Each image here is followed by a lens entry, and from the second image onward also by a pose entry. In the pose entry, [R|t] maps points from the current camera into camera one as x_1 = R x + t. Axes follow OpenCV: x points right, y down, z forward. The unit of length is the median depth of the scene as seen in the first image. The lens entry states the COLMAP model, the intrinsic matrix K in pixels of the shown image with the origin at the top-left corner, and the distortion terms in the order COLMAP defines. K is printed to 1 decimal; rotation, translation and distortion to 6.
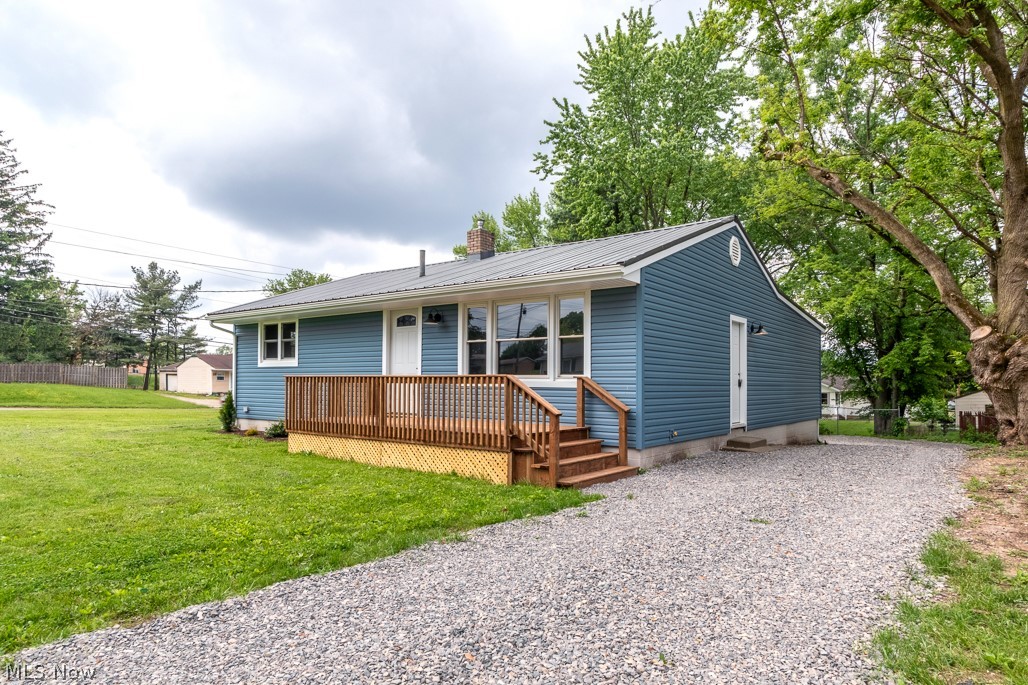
lens RADIAL K [[616.8, 0, 514.0], [0, 616.8, 342.5], [0, 0, 1]] dist [0.050562, -0.000247]
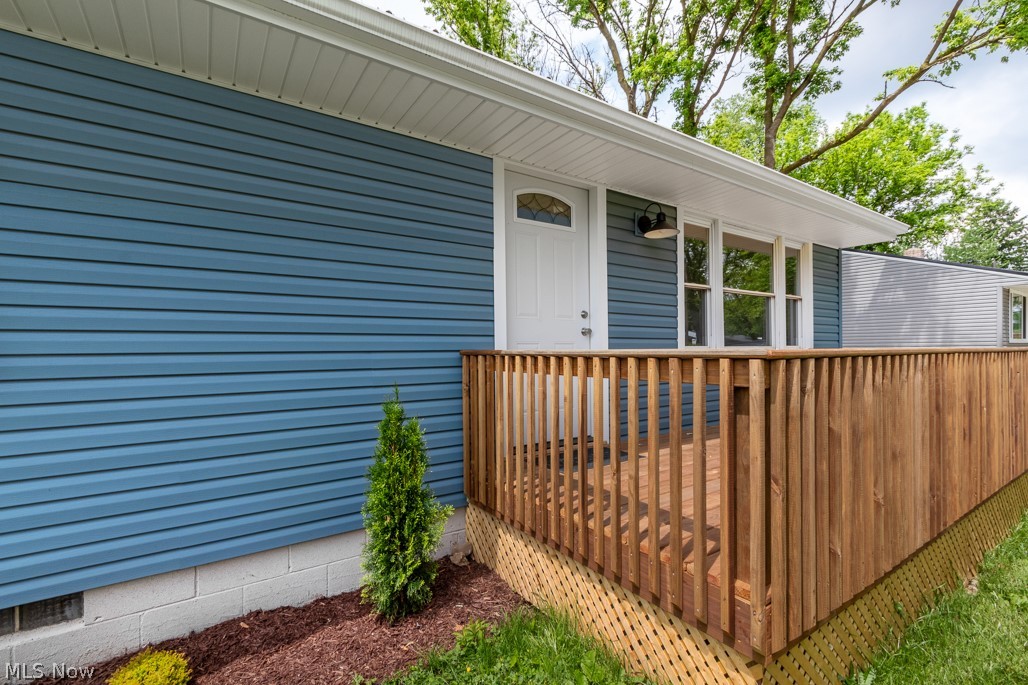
lens RADIAL K [[471.0, 0, 517.1], [0, 471.0, 344.1], [0, 0, 1]] dist [0.003315, 0.000439]
pose [[0.319199, 0.005552, 0.947671, -0.451128], [-0.054884, 0.998413, 0.012637, 0.046054], [-0.946097, -0.056045, 0.318997, 0.907263]]
